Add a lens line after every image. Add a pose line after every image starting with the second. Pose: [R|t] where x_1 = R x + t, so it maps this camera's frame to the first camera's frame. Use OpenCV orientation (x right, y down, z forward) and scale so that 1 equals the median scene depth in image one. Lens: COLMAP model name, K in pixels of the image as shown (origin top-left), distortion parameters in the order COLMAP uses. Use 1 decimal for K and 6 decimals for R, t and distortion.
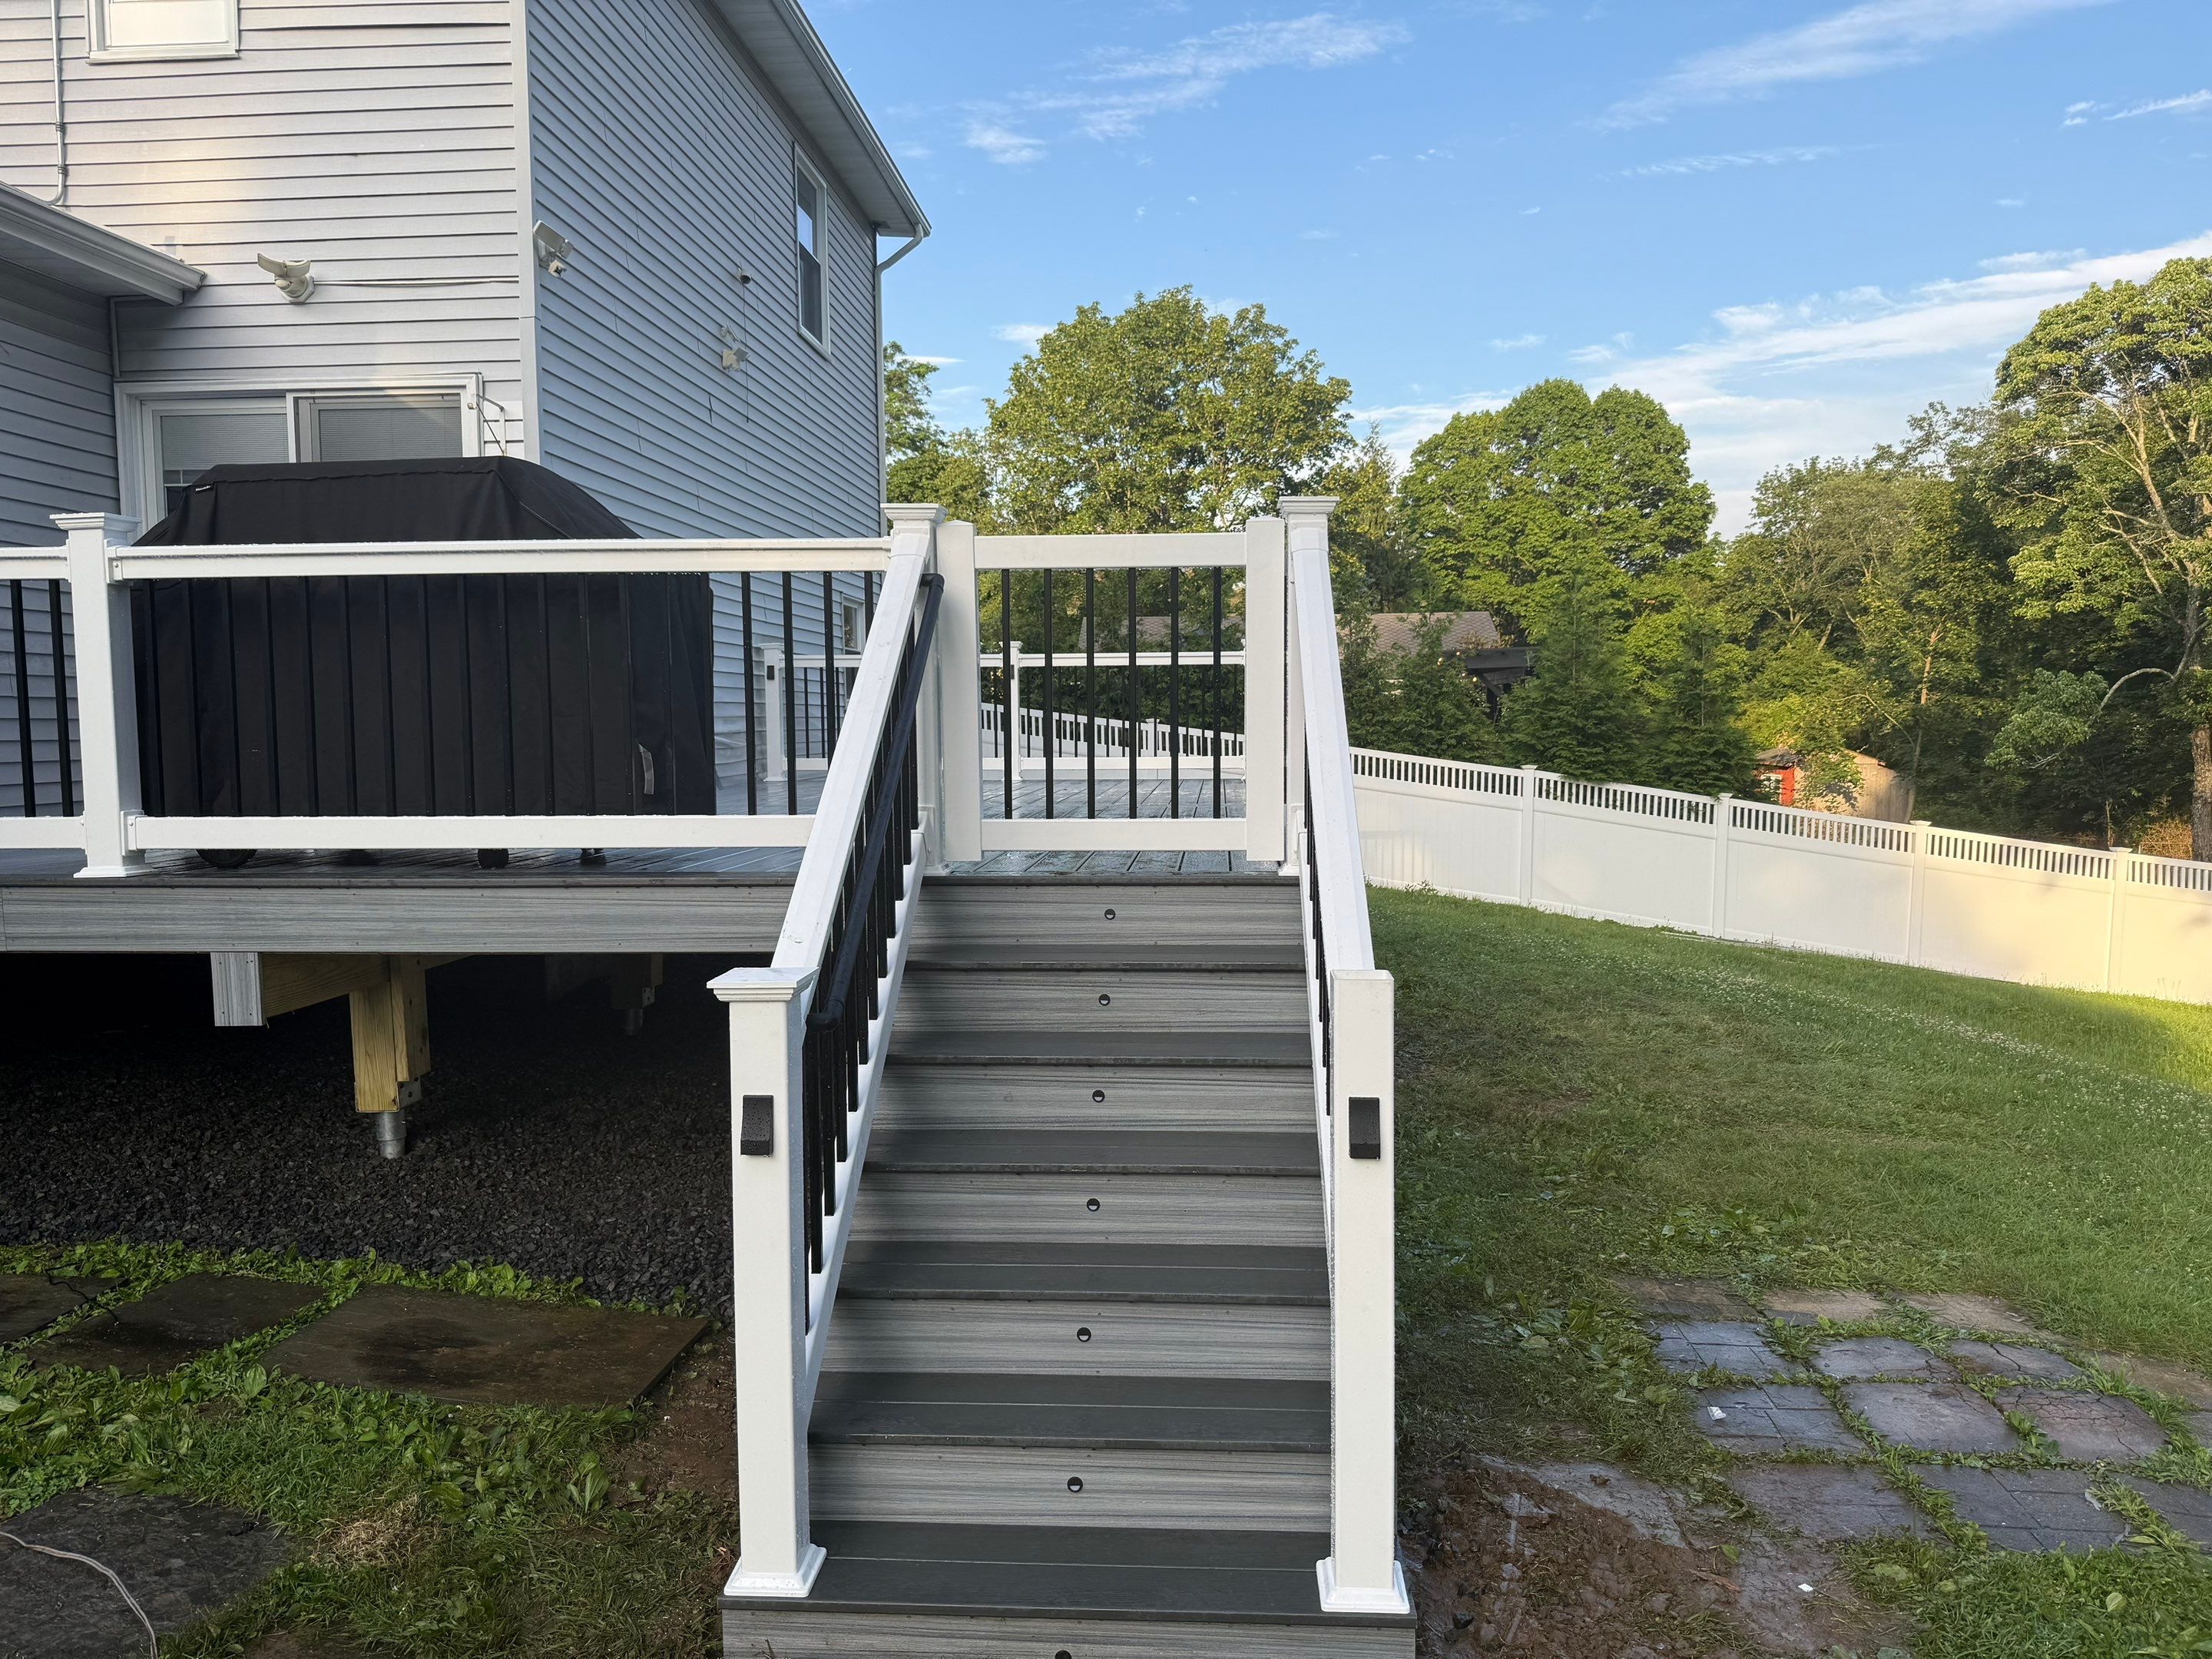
lens RADIAL K [[1625.2, 0, 1104.0], [0, 1625.2, 810.3], [0, 0, 1]] dist [0.033602, -0.034334]
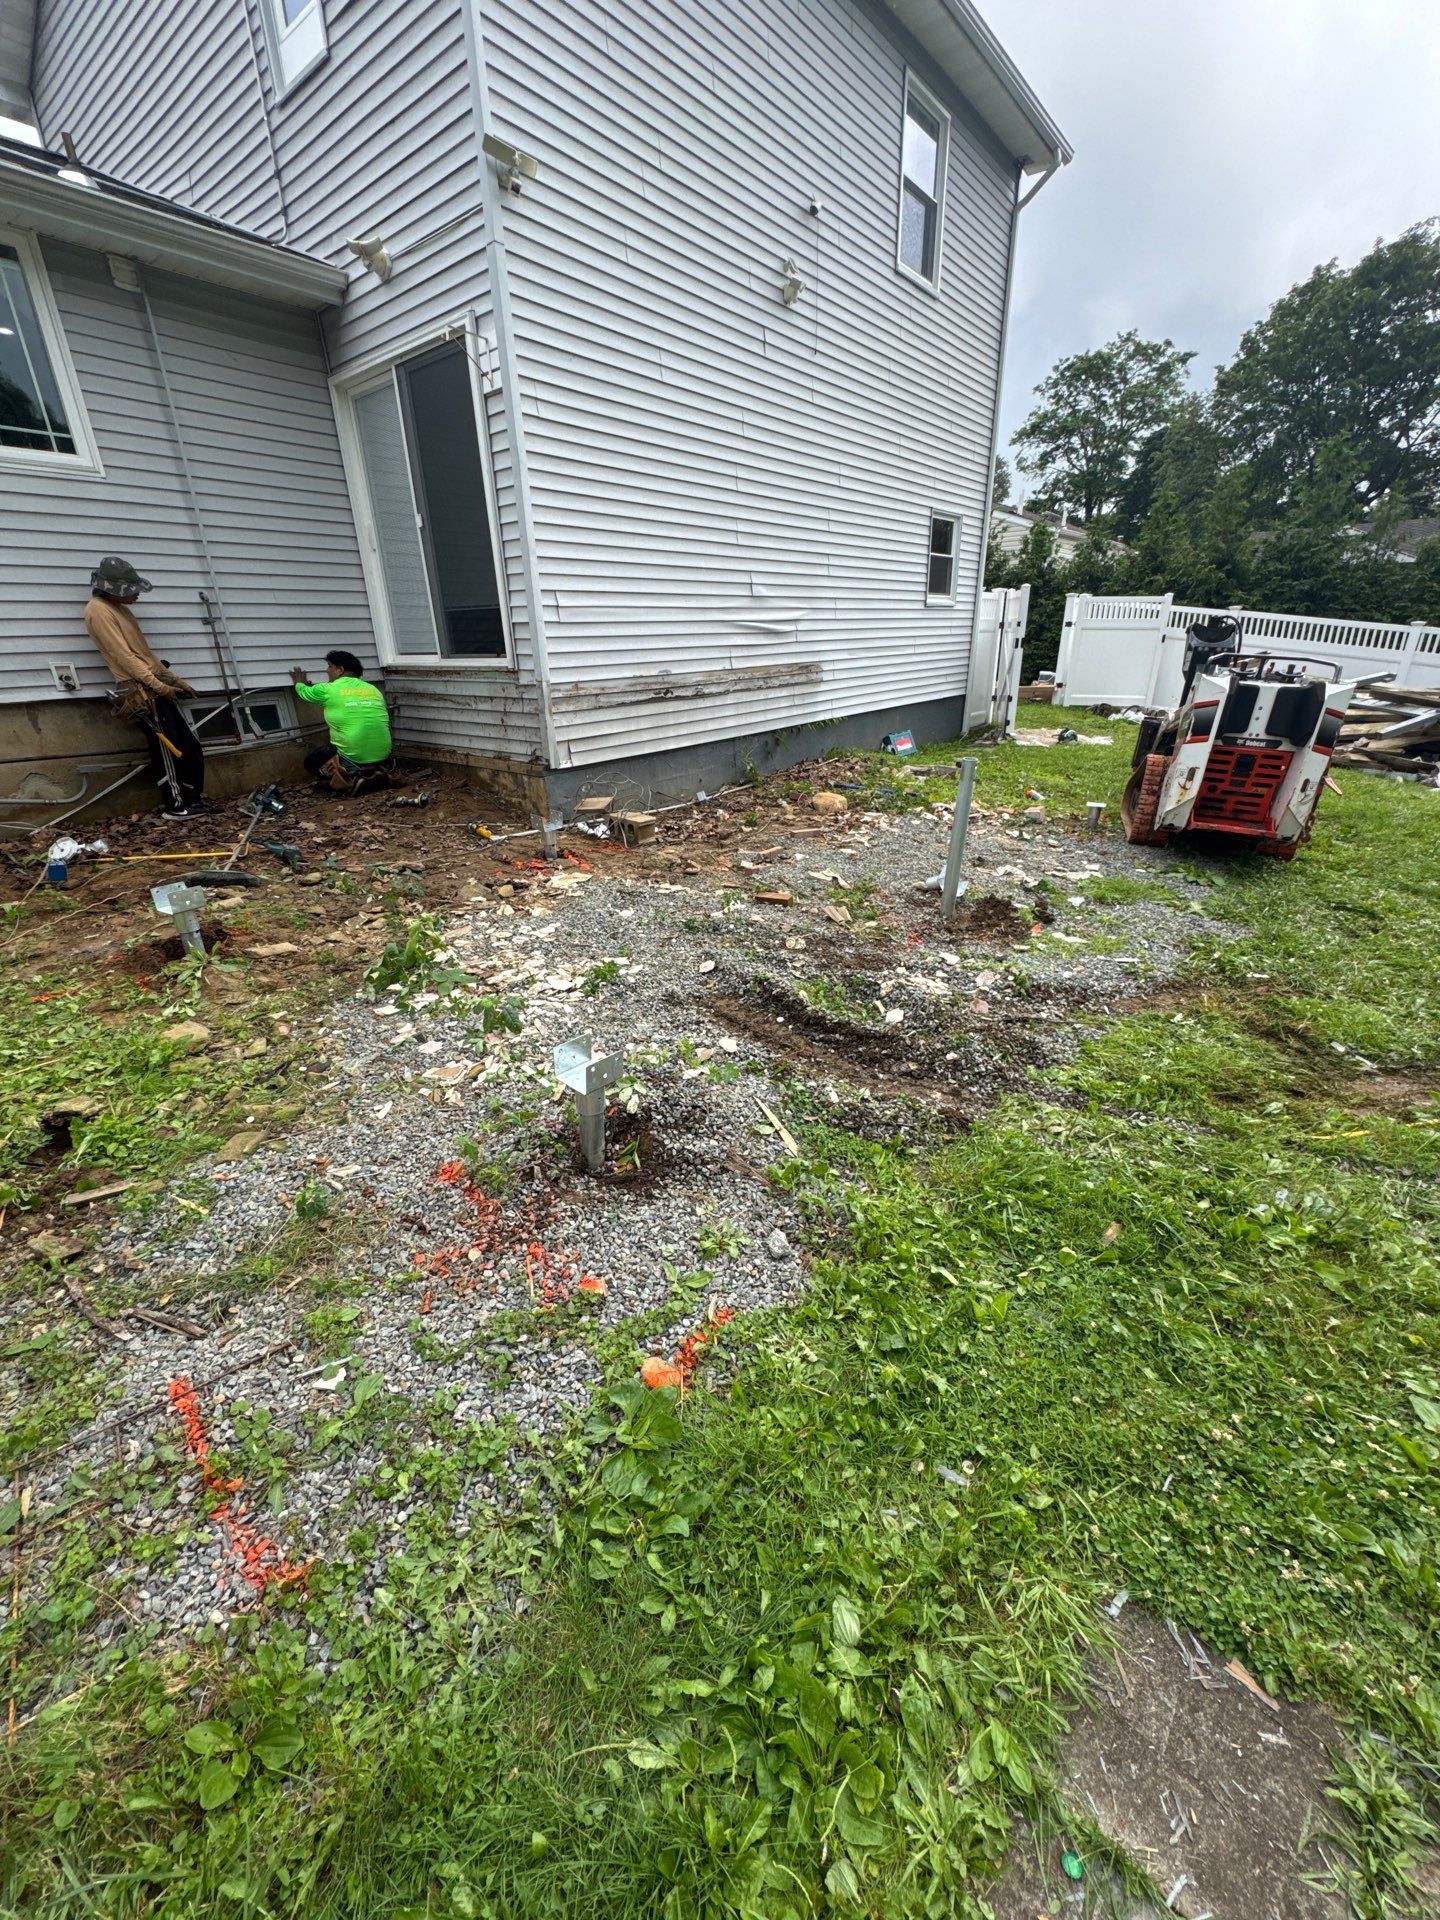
lens RADIAL K [[778.4, 0, 717.8], [0, 778.4, 948.8], [0, 0, 1]] dist [-0.000480, 0.000651]
pose [[0.814643, 0.203582, -0.543057, 0.199495], [-0.012341, 0.942239, 0.334715, -0.006824], [0.579831, -0.265971, 0.770101, 0.522441]]
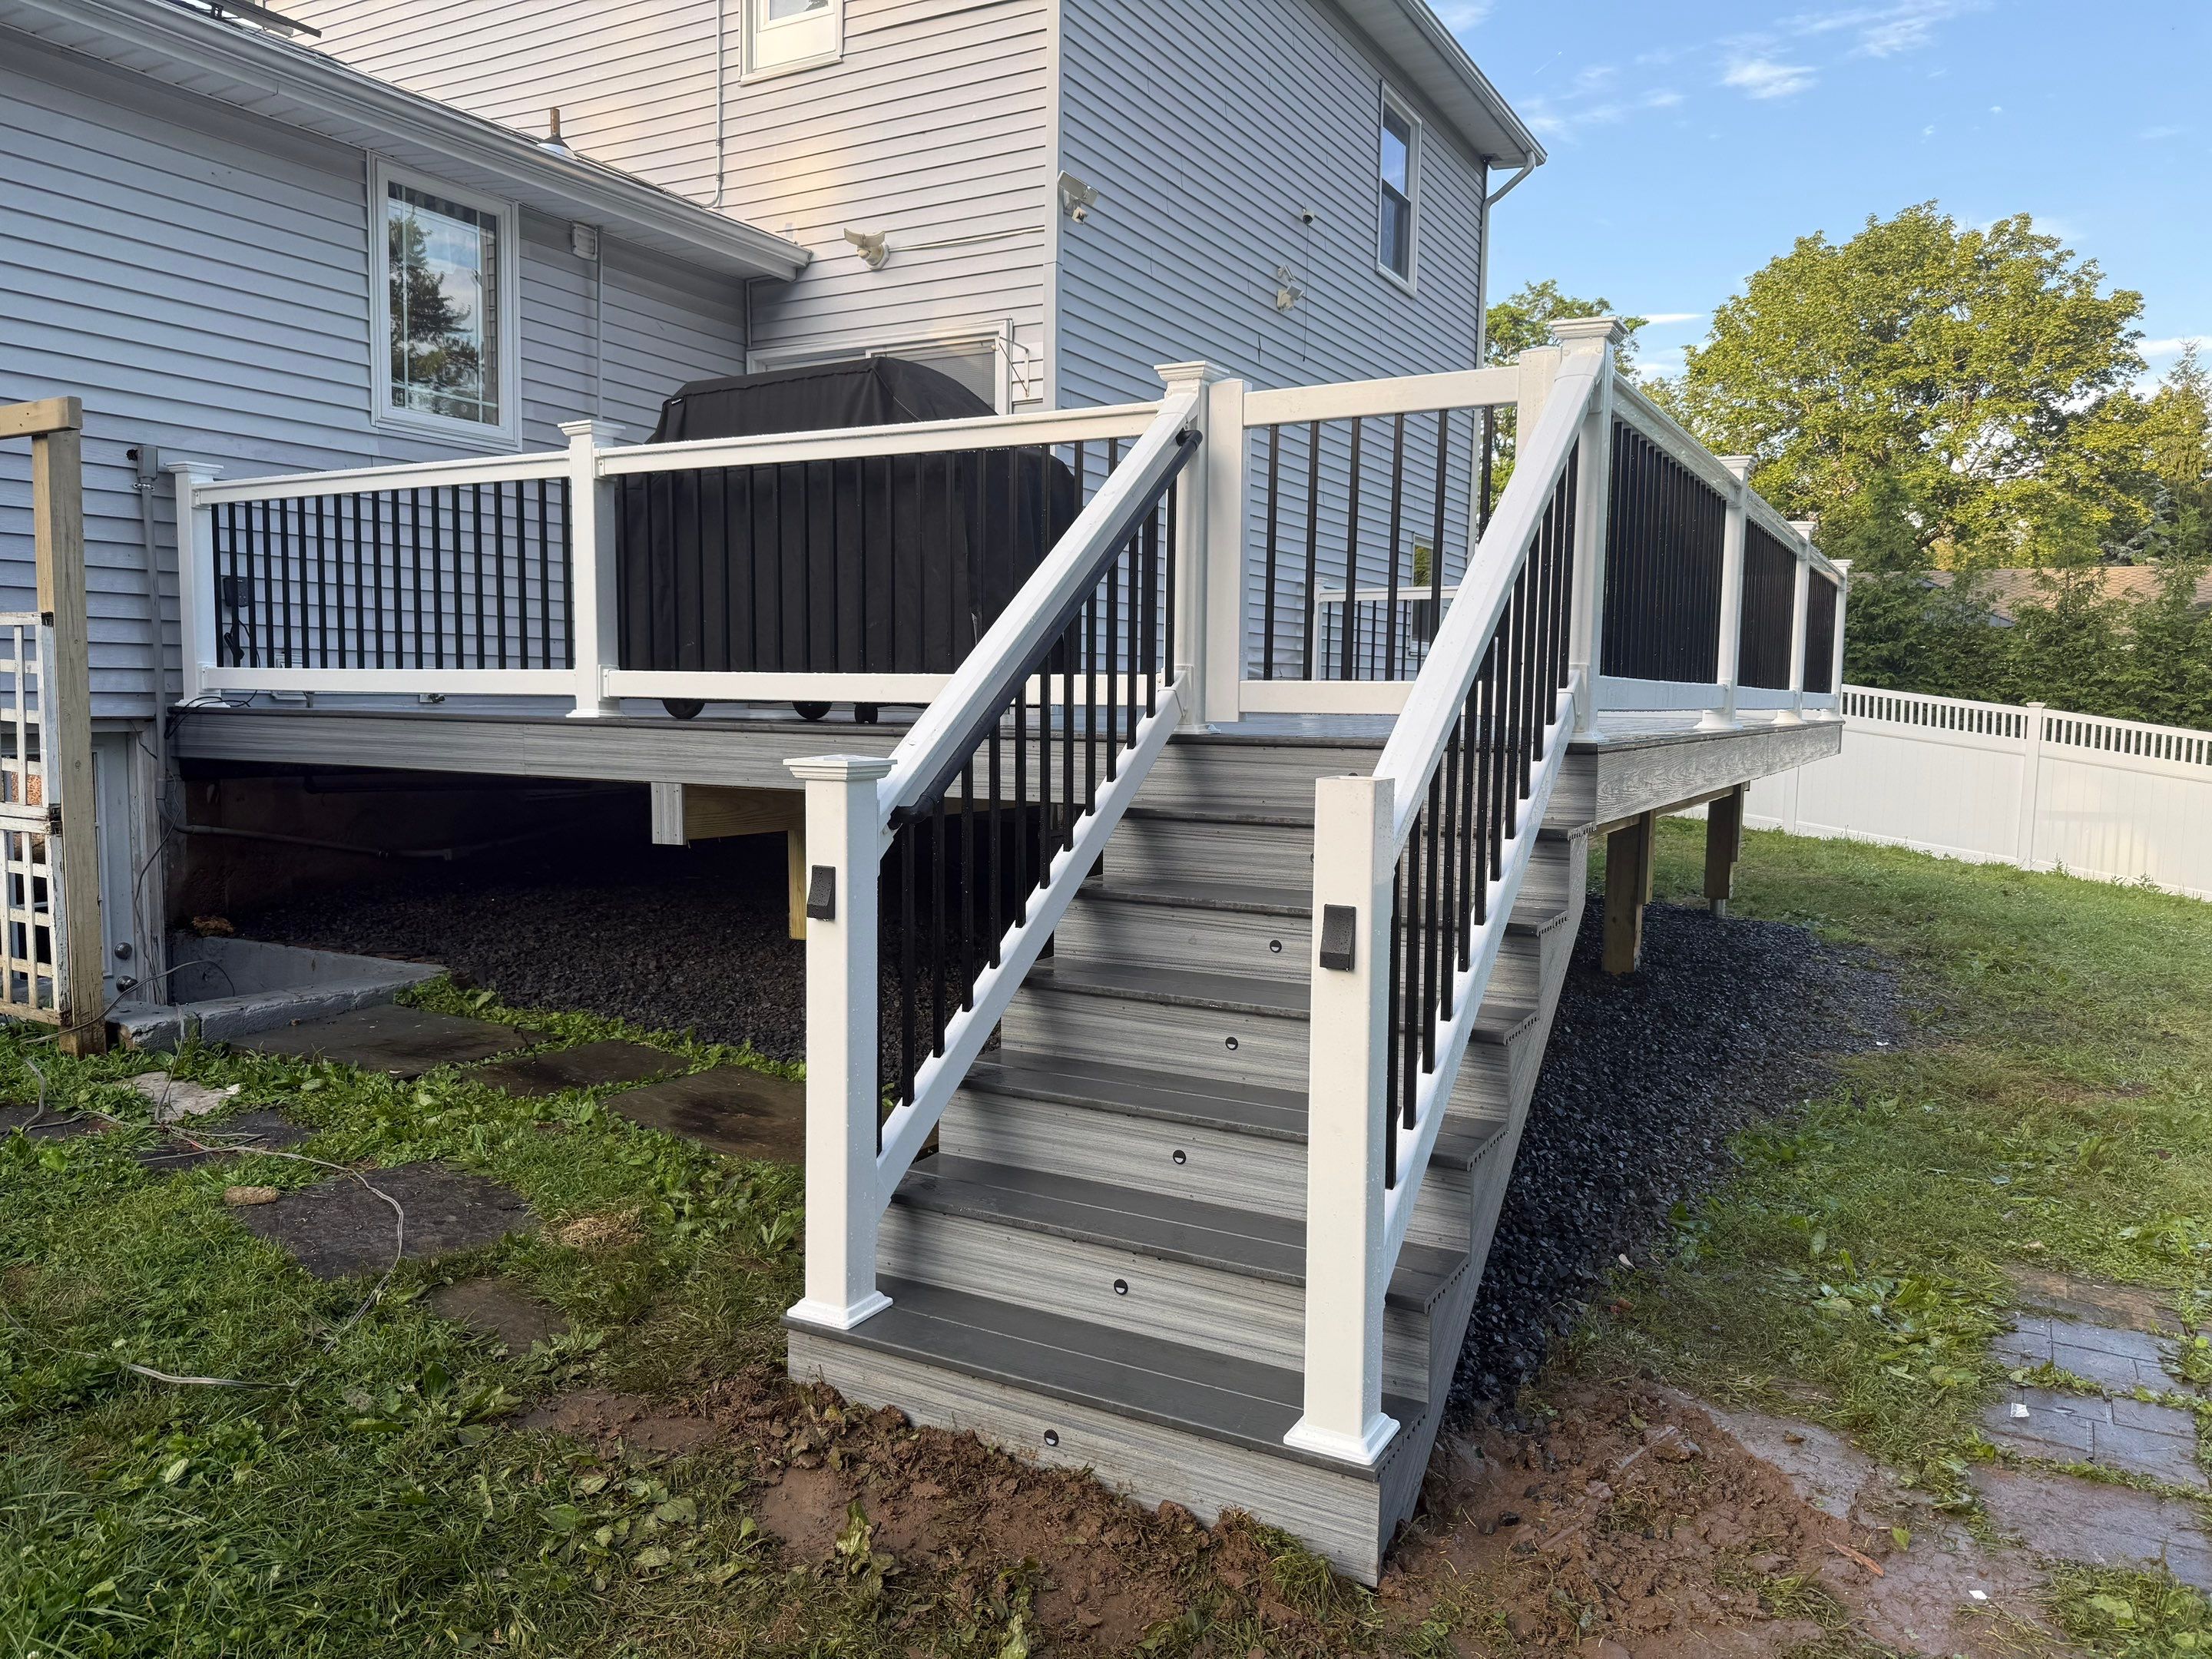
lens RADIAL K [[1625.2, 0, 1081.4], [0, 1625.2, 785.3], [0, 0, 1]] dist [0.033602, -0.034334]
pose [[0.900613, 0.045725, -0.432211, 0.153838], [-0.046574, 0.998878, 0.008626, 0.037538], [0.432120, 0.012361, 0.901731, 0.029989]]
